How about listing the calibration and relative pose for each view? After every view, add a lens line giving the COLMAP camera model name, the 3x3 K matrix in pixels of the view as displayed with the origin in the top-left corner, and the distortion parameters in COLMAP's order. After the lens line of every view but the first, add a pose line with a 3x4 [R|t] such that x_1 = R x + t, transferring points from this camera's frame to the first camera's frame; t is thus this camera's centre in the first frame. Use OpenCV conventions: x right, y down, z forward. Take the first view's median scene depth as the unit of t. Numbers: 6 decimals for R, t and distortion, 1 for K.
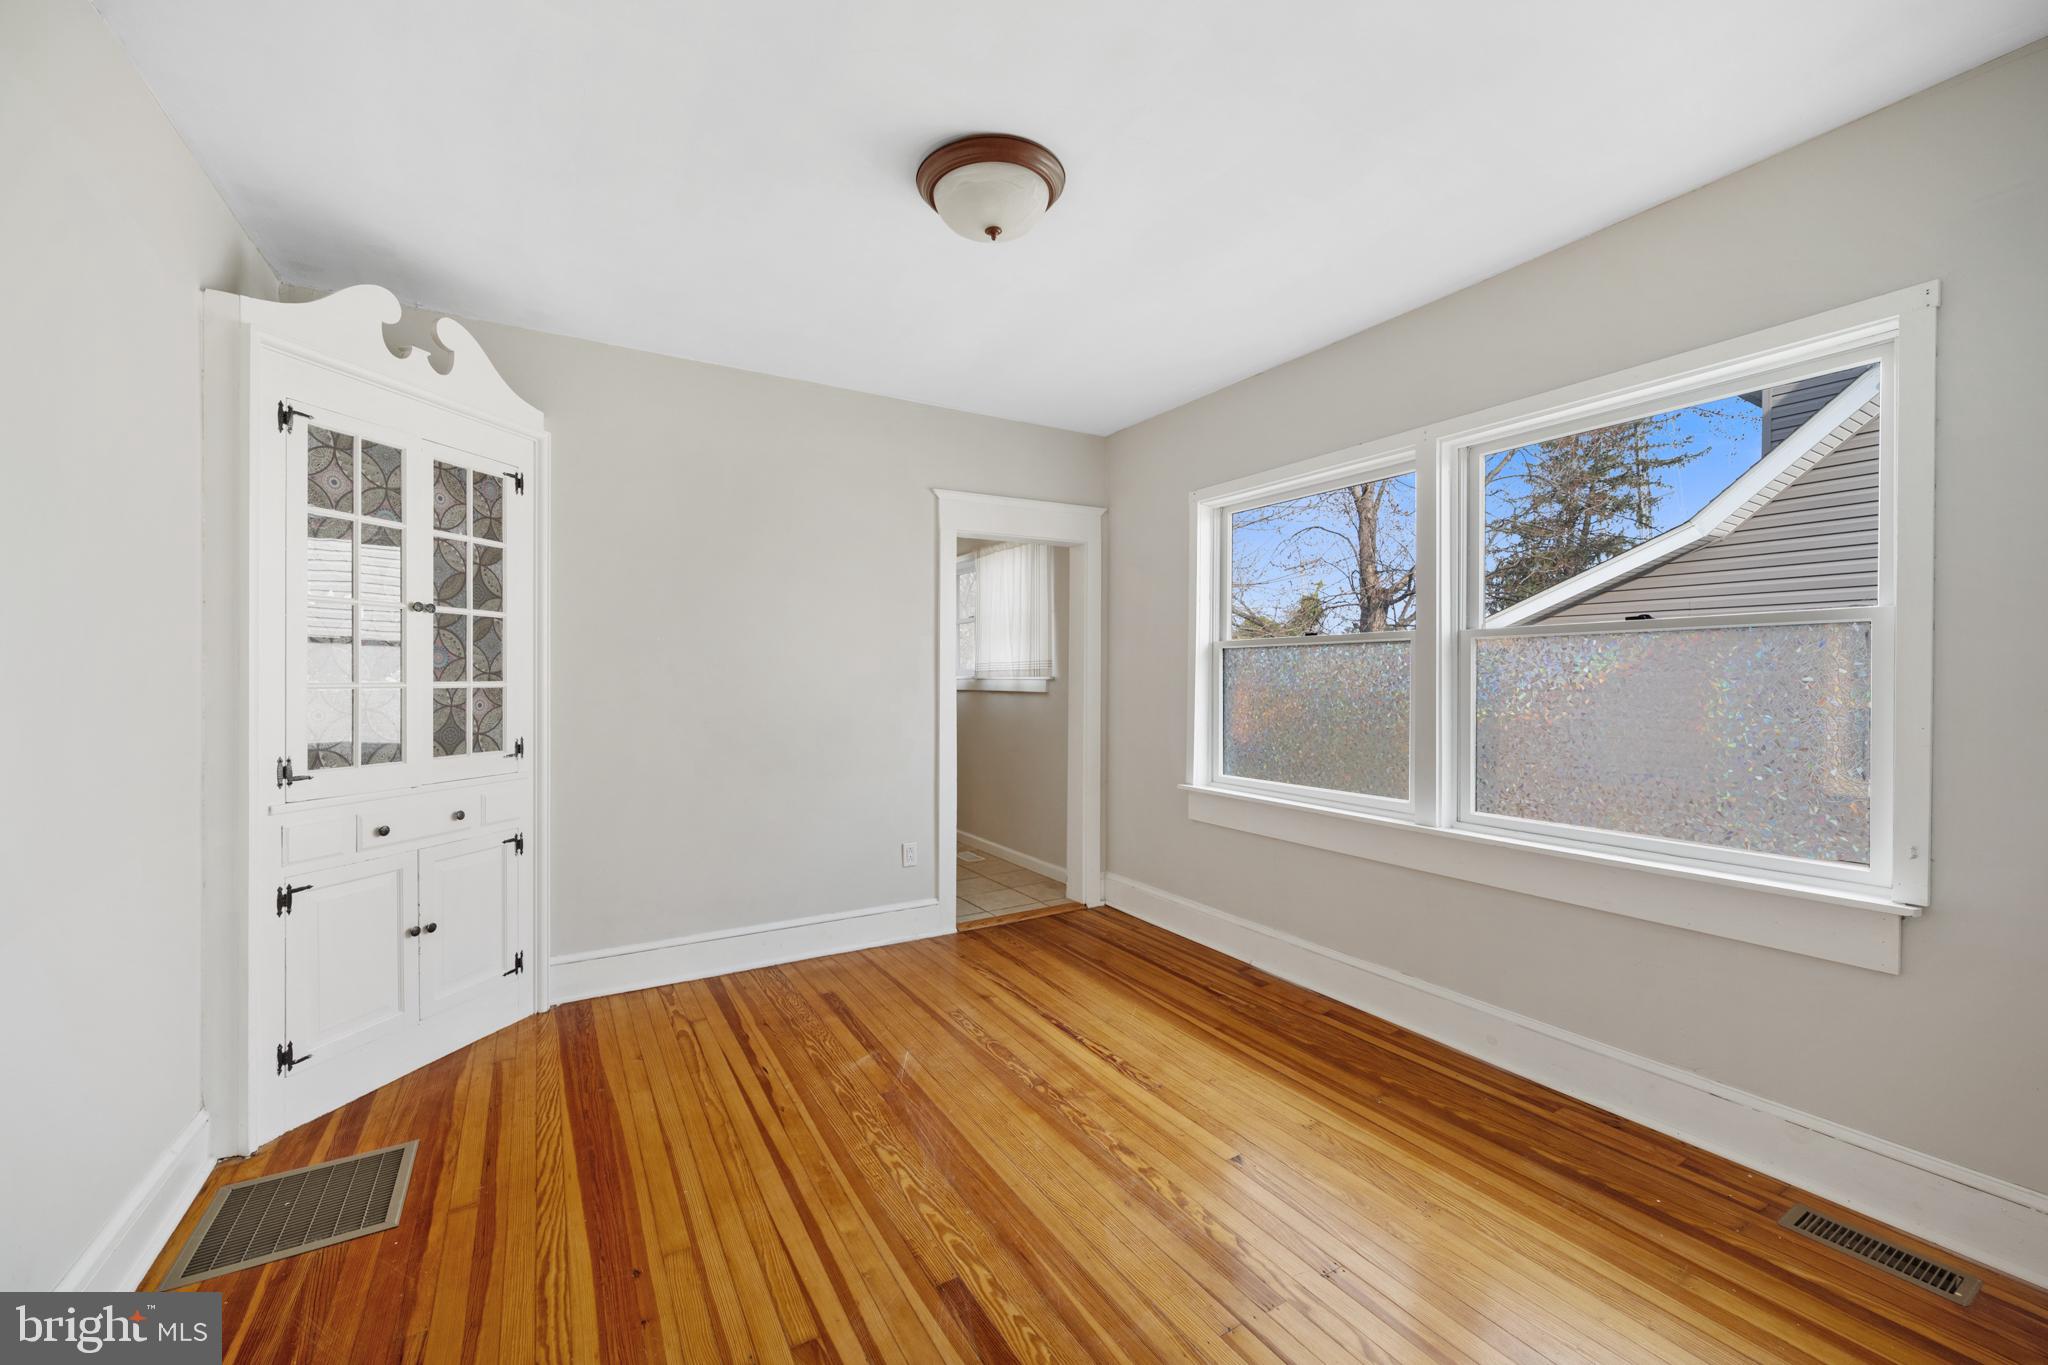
lens RADIAL K [[808.3, 0, 1023.6], [0, 808.3, 687.7], [0, 0, 1]] dist [0.000382, -0.000057]
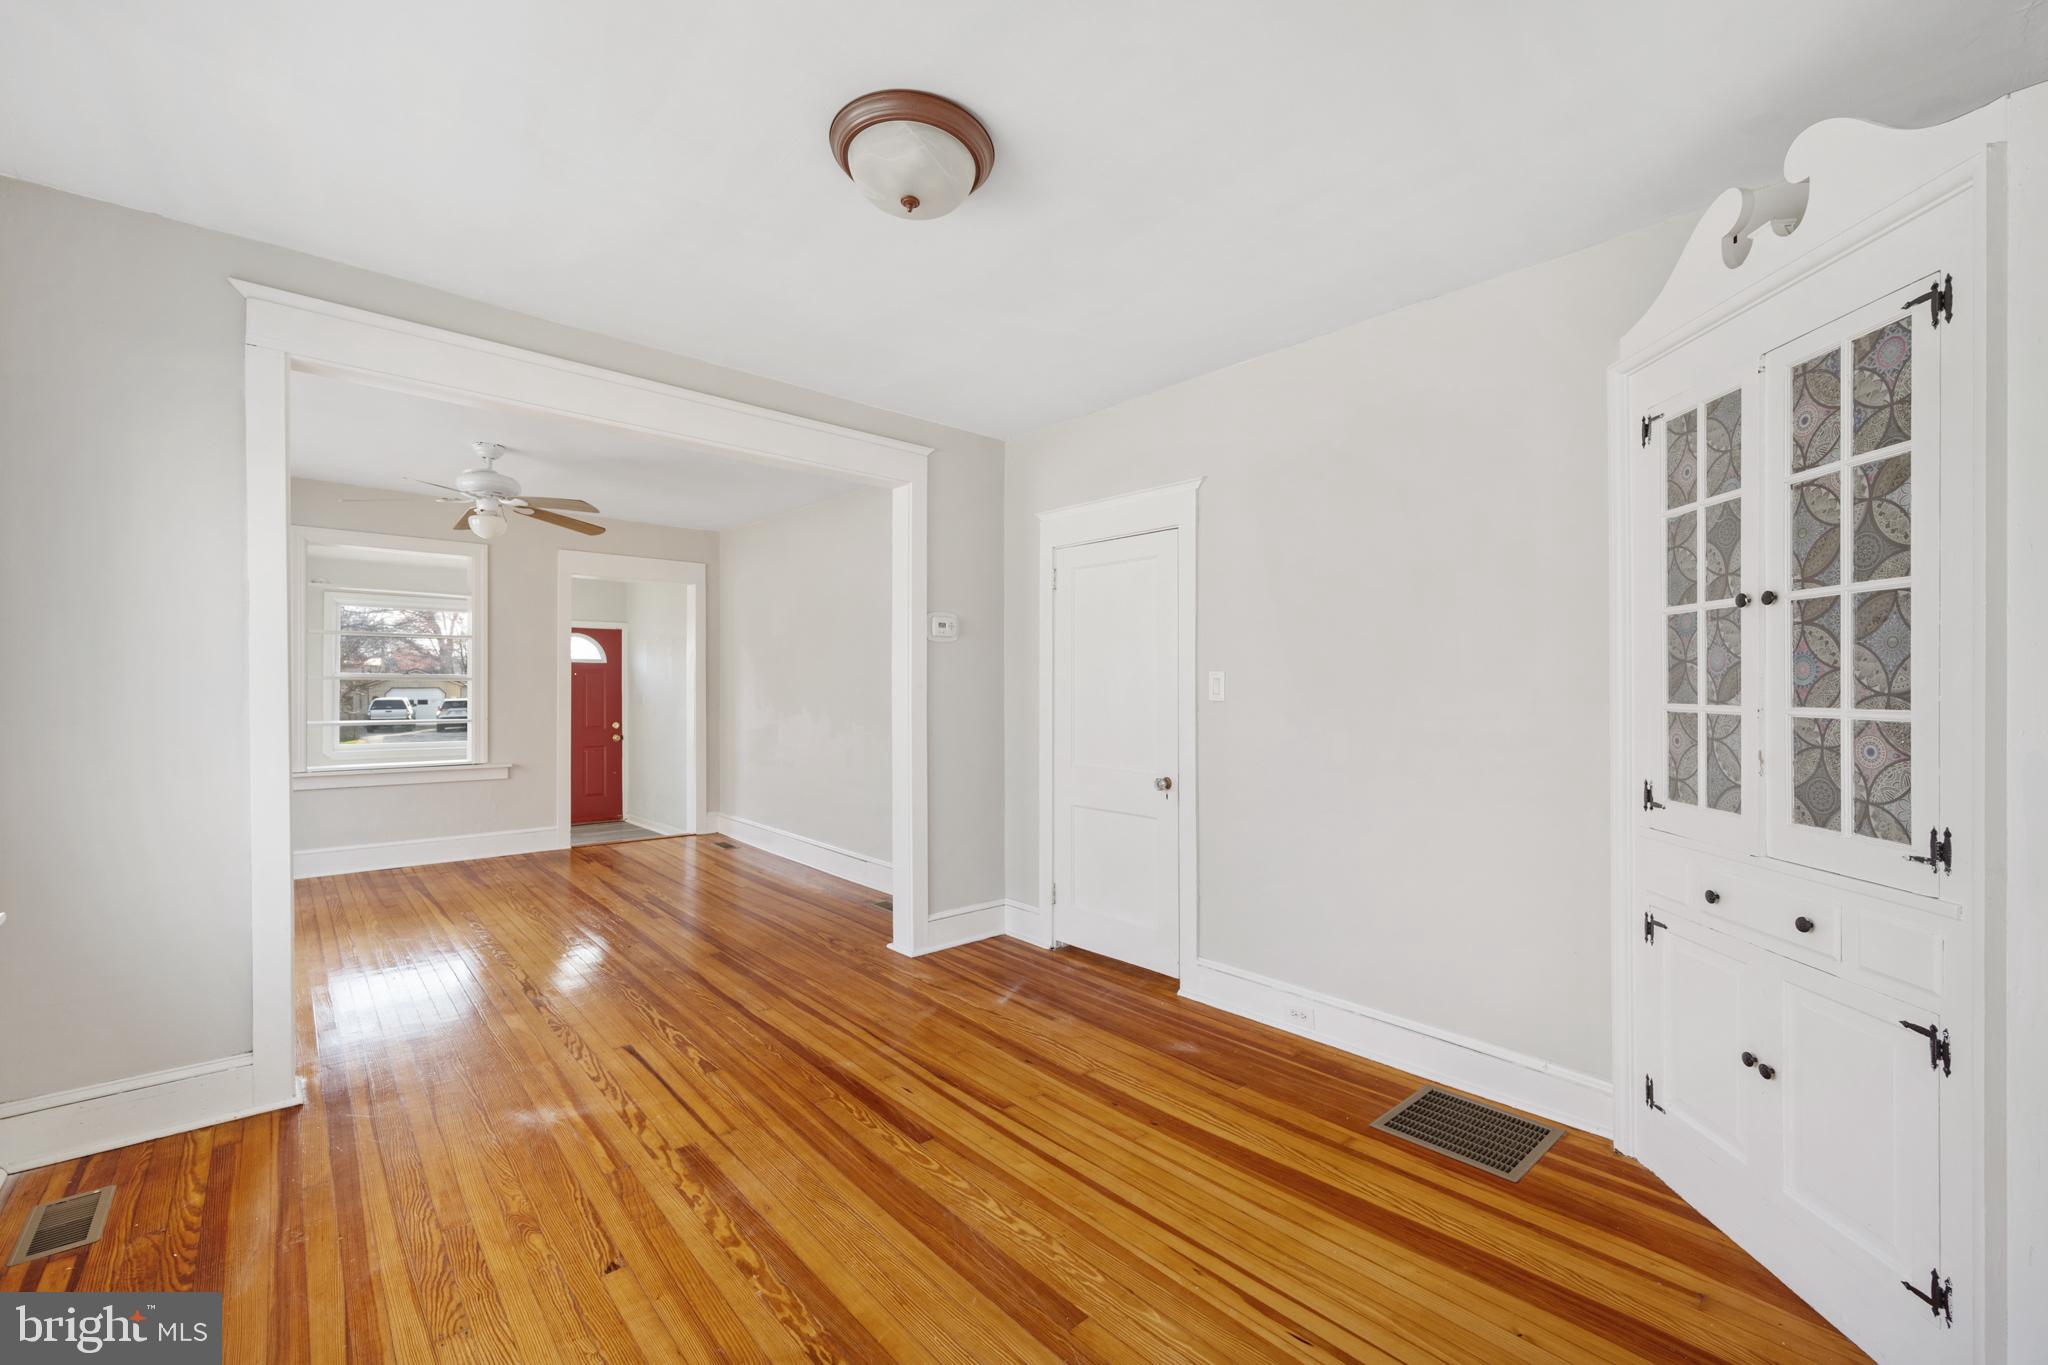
lens RADIAL K [[875.8, 0, 1033.5], [0, 875.8, 681.4], [0, 0, 1]] dist [0.005243, 0.000177]
pose [[-0.981893, -0.004737, -0.189379, 0.008809], [-0.006733, 0.999928, 0.009895, -0.034131], [0.189318, 0.010991, -0.981854, 1.734852]]
